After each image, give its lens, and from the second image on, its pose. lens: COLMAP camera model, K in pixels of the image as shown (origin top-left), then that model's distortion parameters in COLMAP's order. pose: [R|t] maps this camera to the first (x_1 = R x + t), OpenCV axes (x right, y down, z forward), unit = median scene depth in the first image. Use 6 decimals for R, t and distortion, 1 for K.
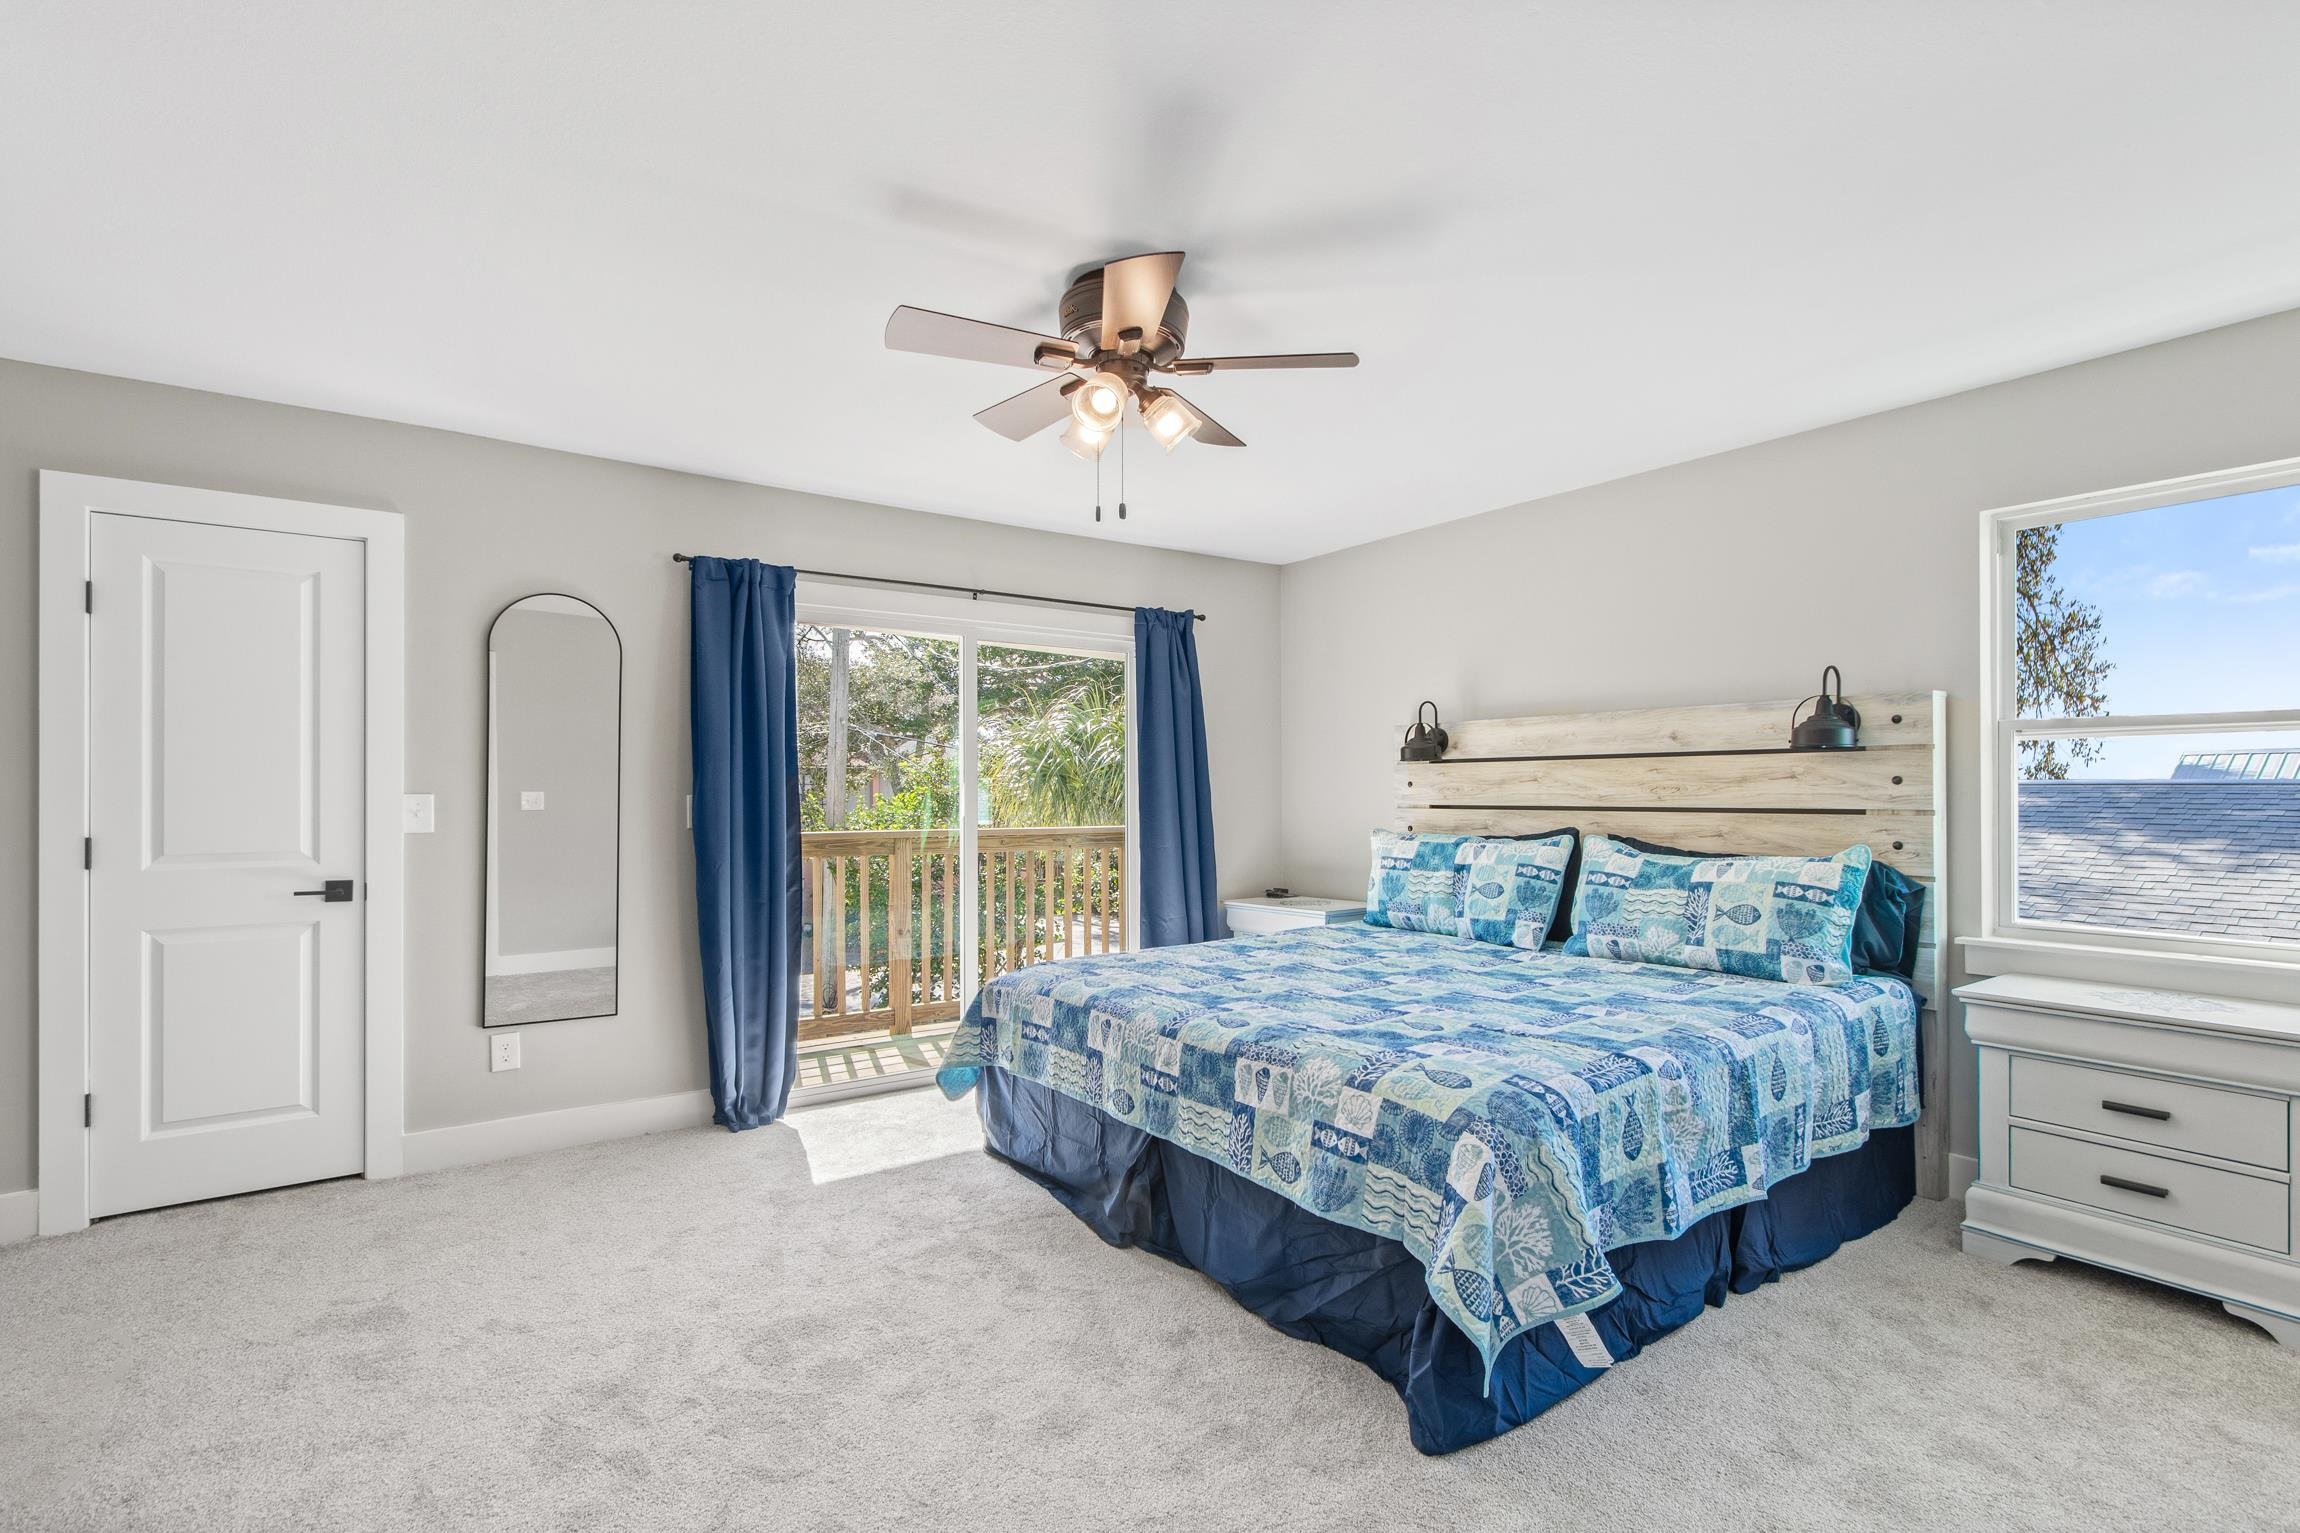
lens RADIAL K [[1065.7, 0, 1150.0], [0, 1065.7, 766.5], [0, 0, 1]] dist [-0.000113, -0.000006]
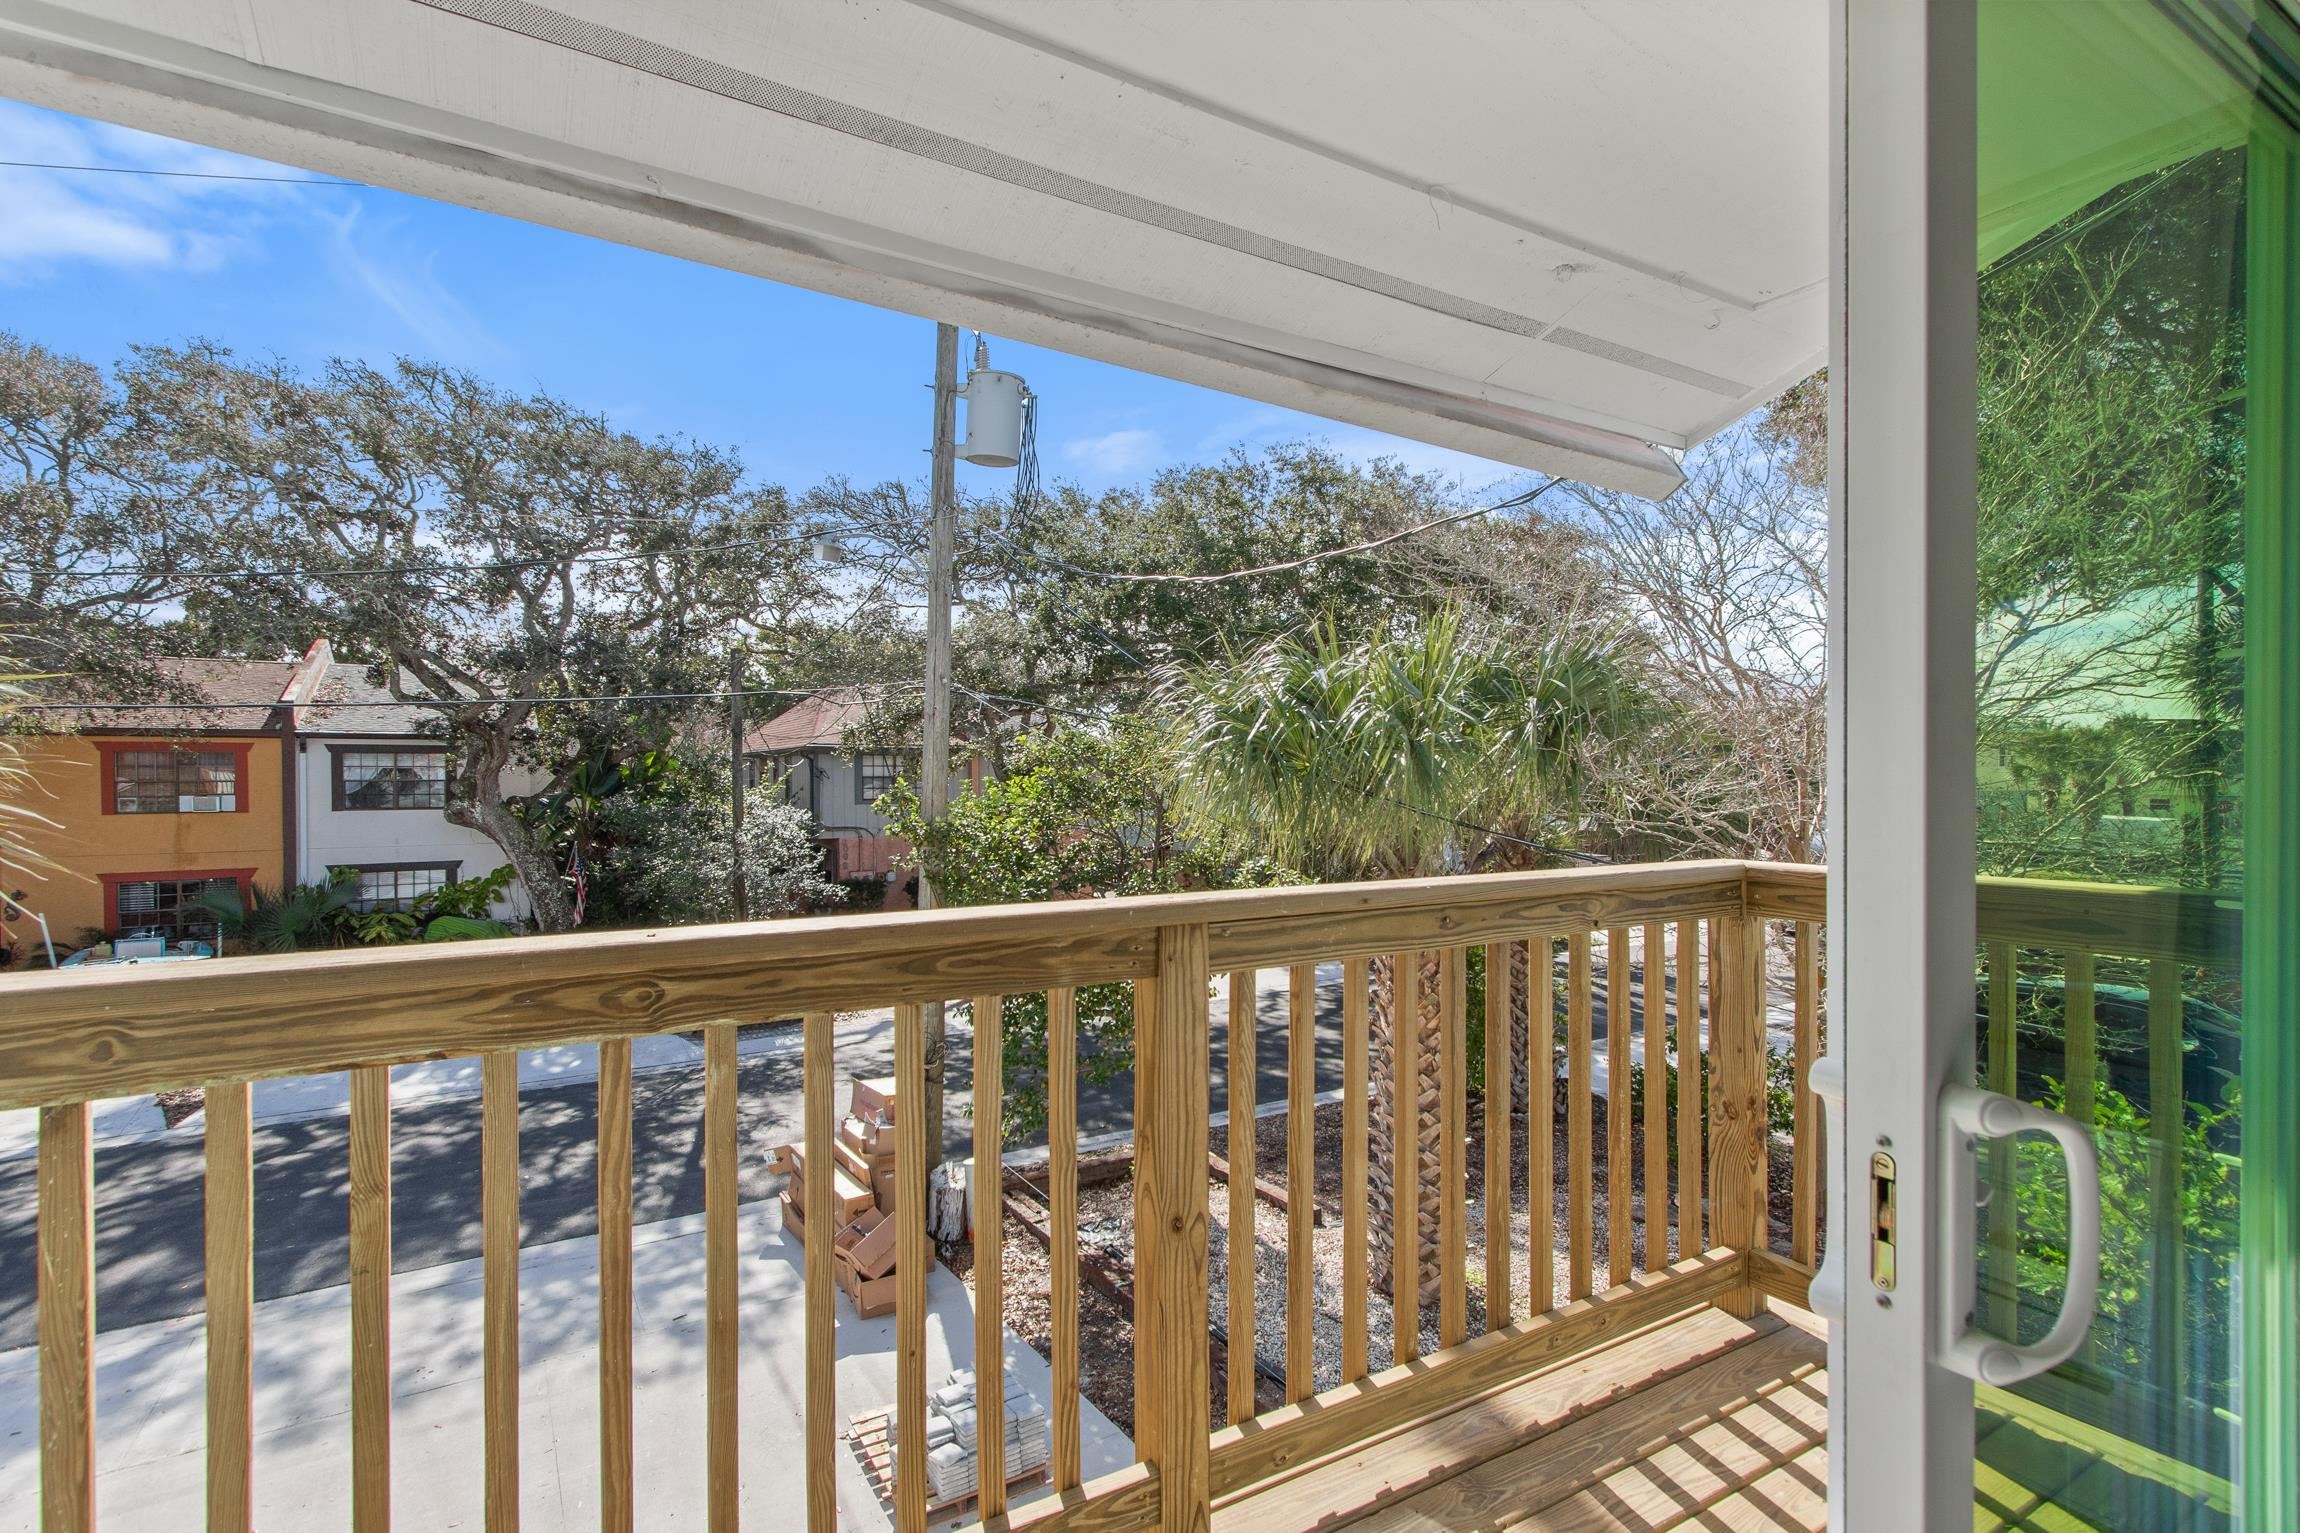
lens RADIAL K [[1091.6, 0, 1150.0], [0, 1091.6, 766.5], [0, 0, 1]] dist [0.000023, -0.000003]
pose [[0.996281, 0.010230, -0.085554, -0.074332], [-0.009031, 0.999856, 0.014380, 0.005525], [0.085689, -0.013554, 0.996230, 0.235661]]
